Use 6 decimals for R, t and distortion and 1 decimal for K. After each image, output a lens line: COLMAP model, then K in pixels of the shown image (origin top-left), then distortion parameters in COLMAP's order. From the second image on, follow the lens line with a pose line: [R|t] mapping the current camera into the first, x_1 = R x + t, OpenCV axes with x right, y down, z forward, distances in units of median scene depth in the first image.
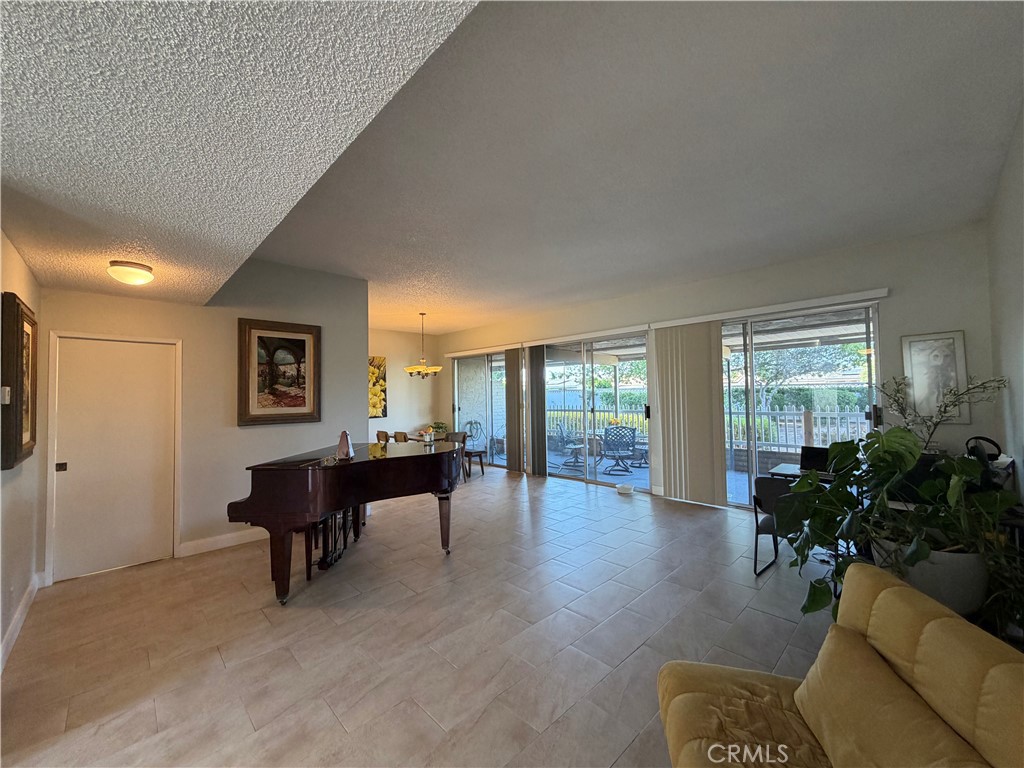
lens RADIAL K [[408.4, 0, 508.6], [0, 408.4, 384.9], [0, 0, 1]] dist [0.000072, 0.000380]
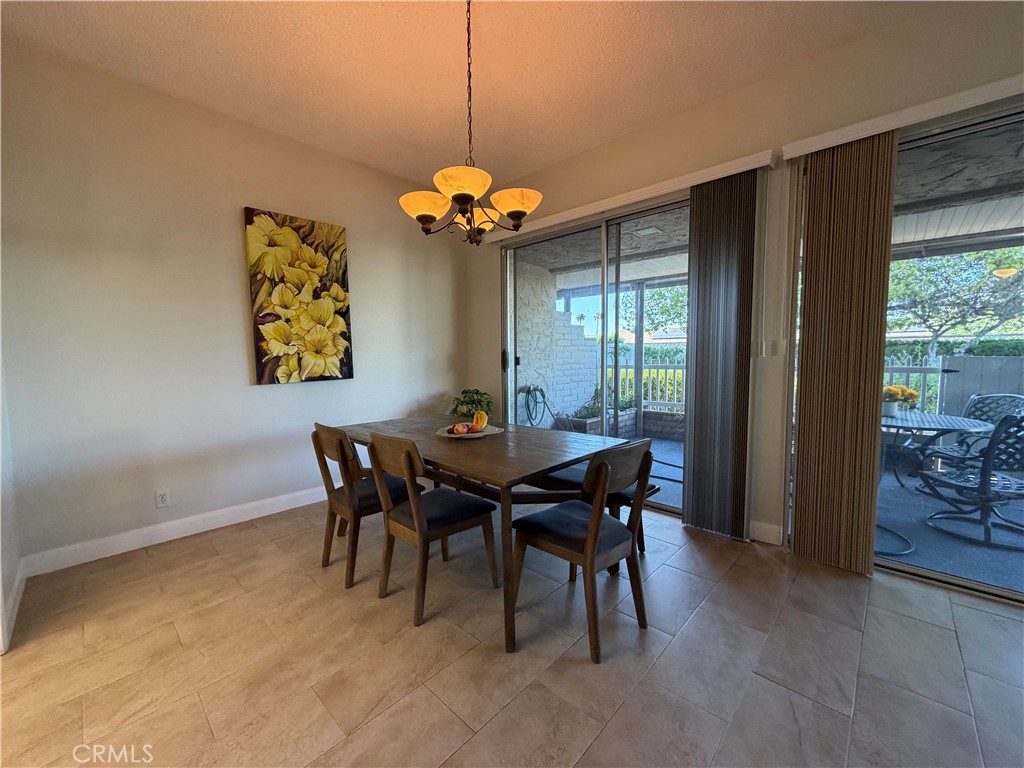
lens RADIAL K [[408.4, 0, 508.6], [0, 408.4, 384.9], [0, 0, 1]] dist [0.000072, 0.000380]
pose [[0.998913, 0.005641, 0.046264, -0.312151], [-0.010168, 0.995115, 0.098197, 0.084788], [-0.045484, -0.098560, 0.994091, 1.136167]]
